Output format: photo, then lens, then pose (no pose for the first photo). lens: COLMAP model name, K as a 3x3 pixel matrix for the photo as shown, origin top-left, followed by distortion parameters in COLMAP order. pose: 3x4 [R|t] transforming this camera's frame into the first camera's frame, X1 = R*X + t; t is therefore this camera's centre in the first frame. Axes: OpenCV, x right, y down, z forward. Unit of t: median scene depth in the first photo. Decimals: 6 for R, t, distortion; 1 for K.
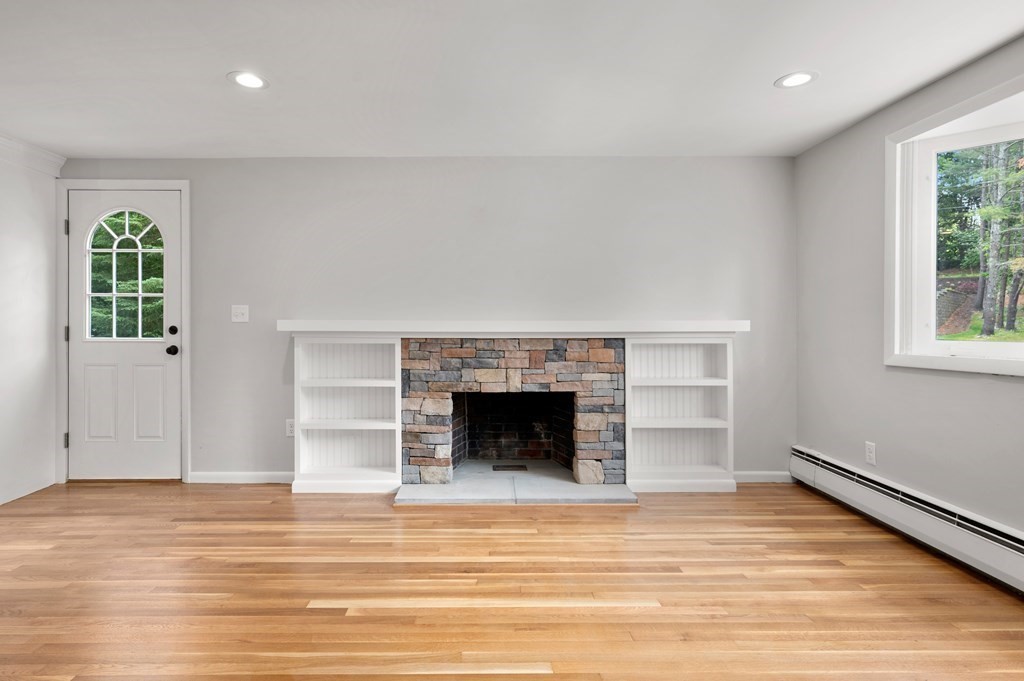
lens RADIAL K [[530.0, 0, 519.8], [0, 530.0, 325.6], [0, 0, 1]] dist [0.009408, 0.000281]
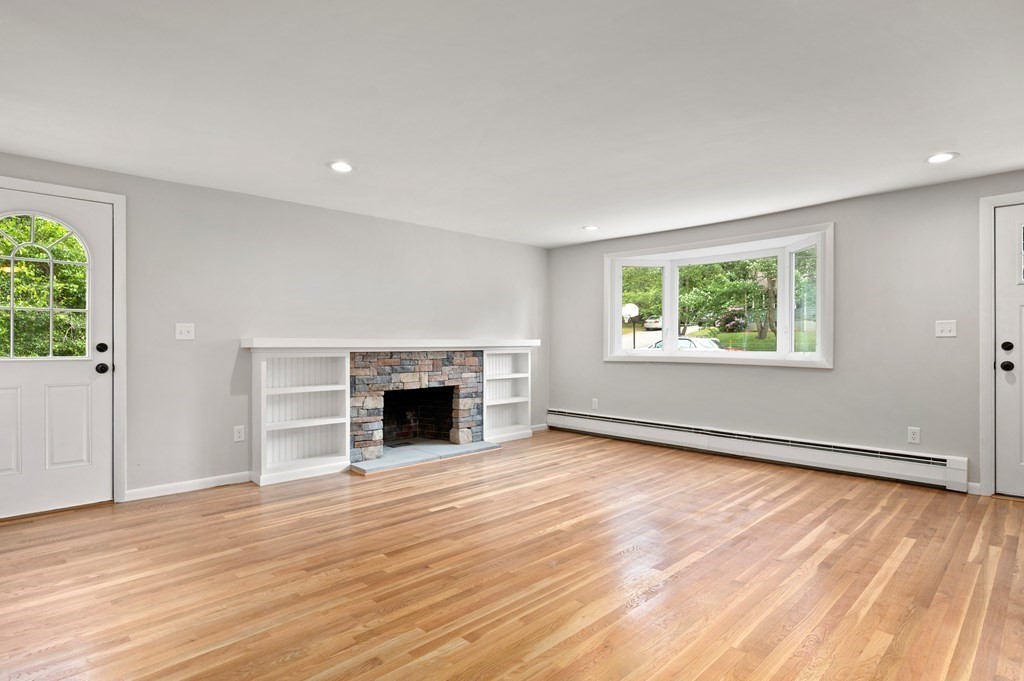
lens RADIAL K [[544.2, 0, 525.8], [0, 544.2, 342.5], [0, 0, 1]] dist [0.000098, 0.000010]
pose [[0.706168, -0.000776, 0.708044, -0.872897], [-0.001615, 0.999995, 0.002707, -0.004601], [-0.708042, -0.003055, 0.706163, -0.258808]]
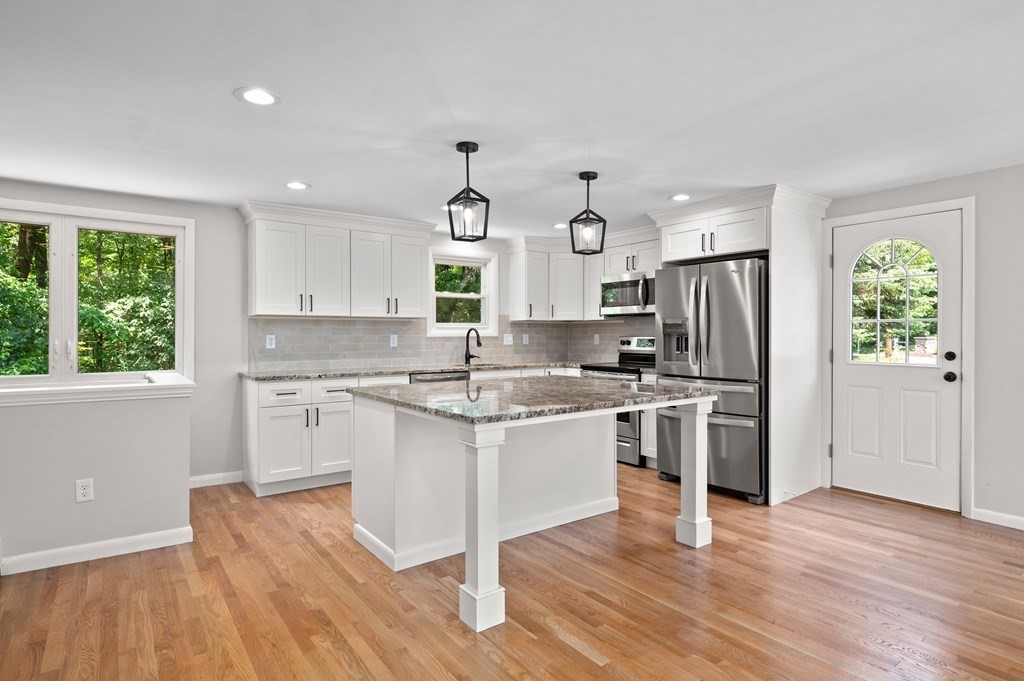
lens RADIAL K [[541.2, 0, 498.1], [0, 541.2, 335.7], [0, 0, 1]] dist [-0.003460, -0.000702]
pose [[0.576074, 0.002260, -0.817394, -0.343749], [0.007727, 0.999936, 0.008211, -0.045957], [0.817361, -0.011046, 0.576020, -0.247806]]
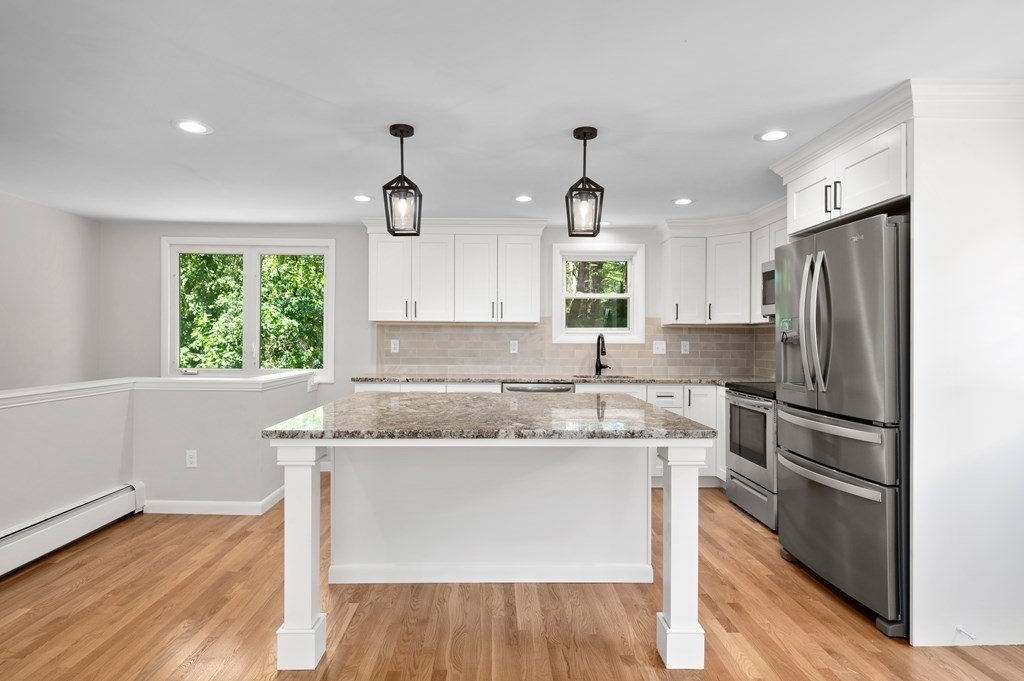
lens RADIAL K [[552.1, 0, 493.3], [0, 552.1, 339.9], [0, 0, 1]] dist [-0.000454, -0.001054]
pose [[0.007038, 0.001629, -0.999974, -0.285460], [0.001413, 0.999998, 0.001639, -0.042218], [0.999974, -0.001424, 0.007036, 0.370203]]
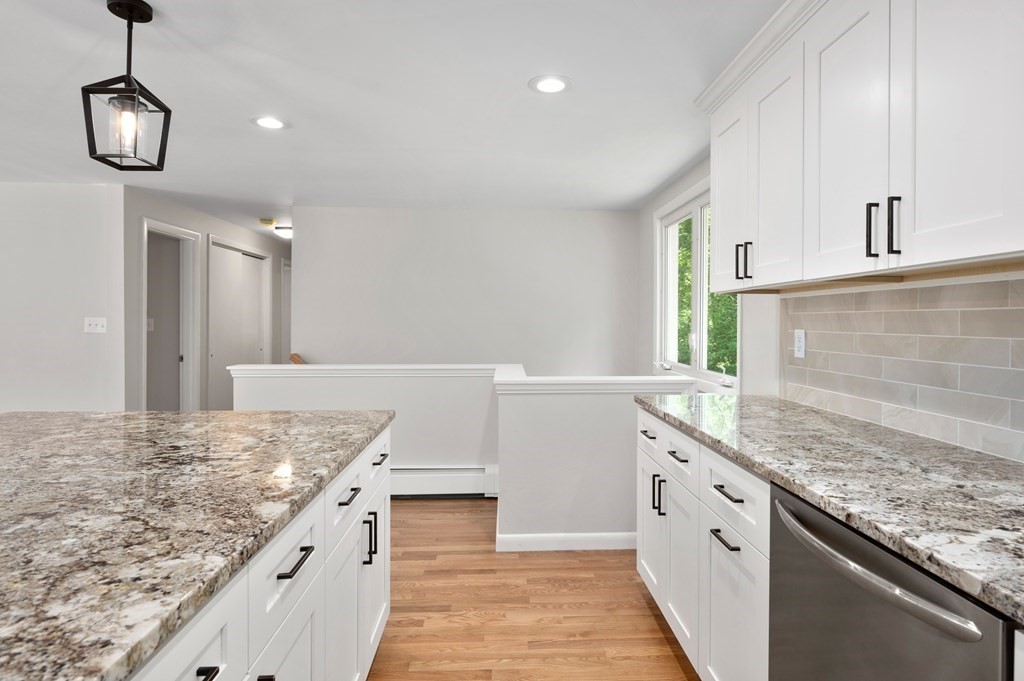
lens RADIAL K [[541.2, 0, 498.1], [0, 541.2, 335.7], [0, 0, 1]] dist [-0.003460, -0.000702]
pose [[-0.999205, -0.002303, -0.039802, -1.456237], [-0.003115, 0.999788, 0.020357, -0.045687], [0.039746, 0.020465, -0.999000, 0.785592]]
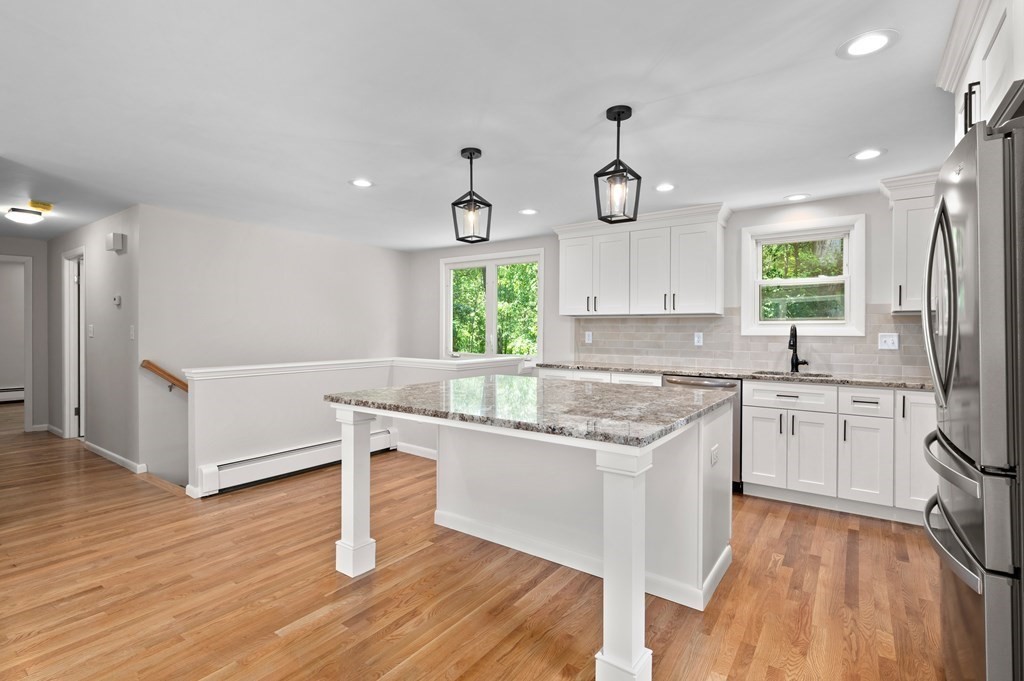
lens RADIAL K [[478.5, 0, 504.9], [0, 478.5, 333.9], [0, 0, 1]] dist [0.000048, -0.000219]
pose [[-0.587315, 0.002668, -0.809354, -0.465819], [0.000934, 0.999996, 0.002618, -0.037801], [0.809358, 0.000782, -0.587315, 0.786901]]
